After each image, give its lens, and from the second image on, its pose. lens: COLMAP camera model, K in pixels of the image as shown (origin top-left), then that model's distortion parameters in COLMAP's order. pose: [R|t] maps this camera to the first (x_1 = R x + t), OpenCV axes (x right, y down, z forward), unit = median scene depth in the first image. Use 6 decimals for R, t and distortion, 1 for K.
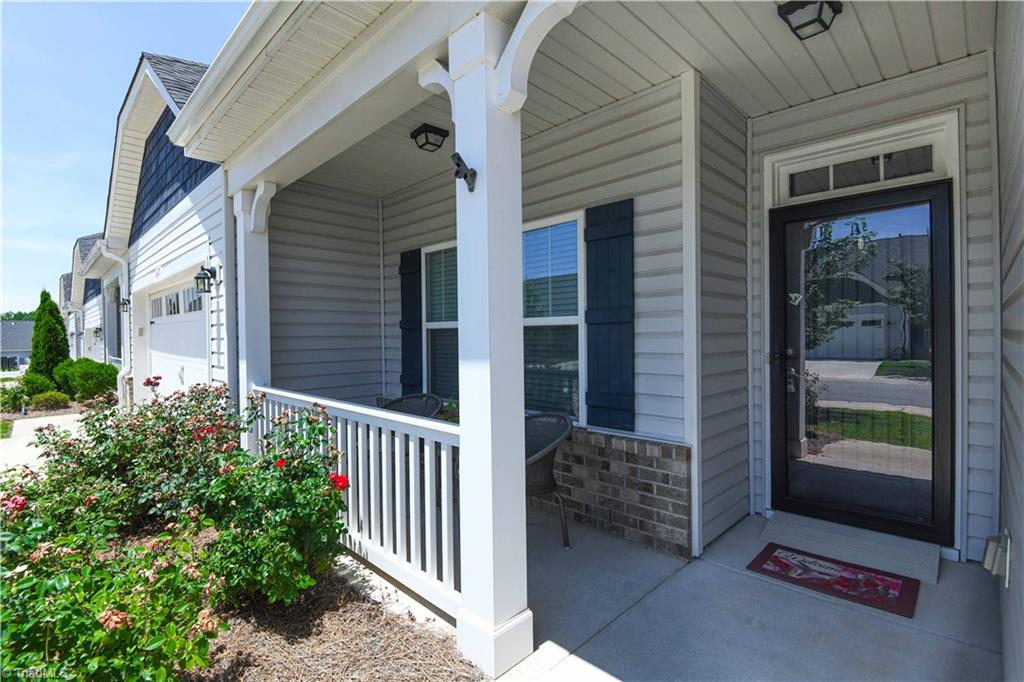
lens RADIAL K [[470.5, 0, 516.1], [0, 470.5, 338.1], [0, 0, 1]] dist [0.000213, -0.010952]
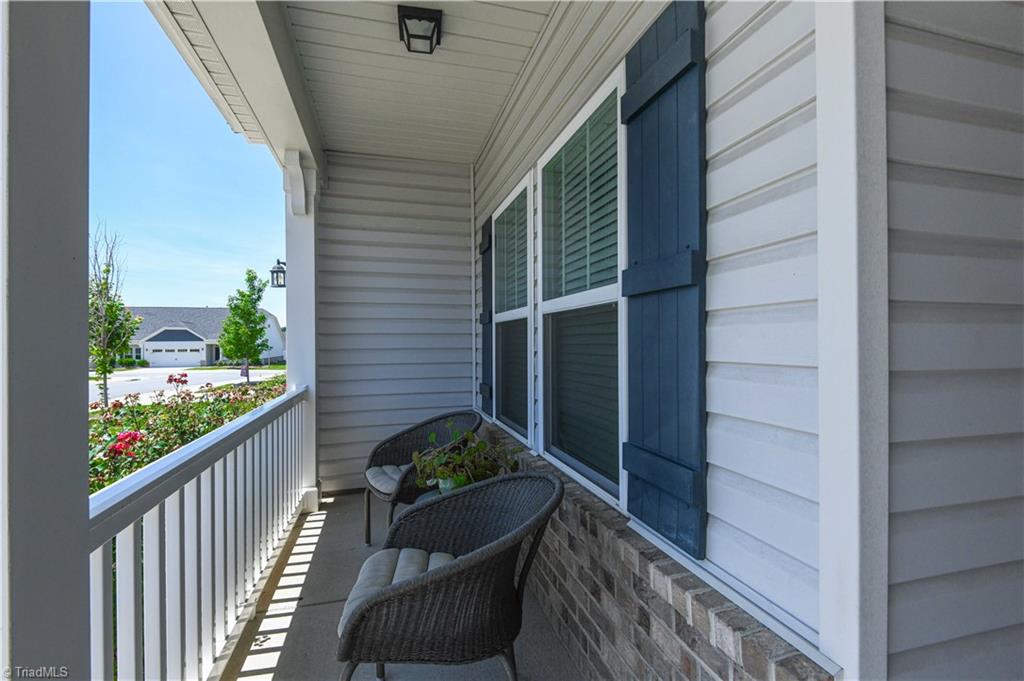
lens RADIAL K [[470.5, 0, 508.3], [0, 470.5, 343.5], [0, 0, 1]] dist [0.000213, -0.010952]
pose [[0.861115, 0.007325, -0.508358, 0.286596], [-0.008306, 0.999965, 0.000338, 0.016572], [0.508343, 0.003931, 0.861146, 0.535763]]
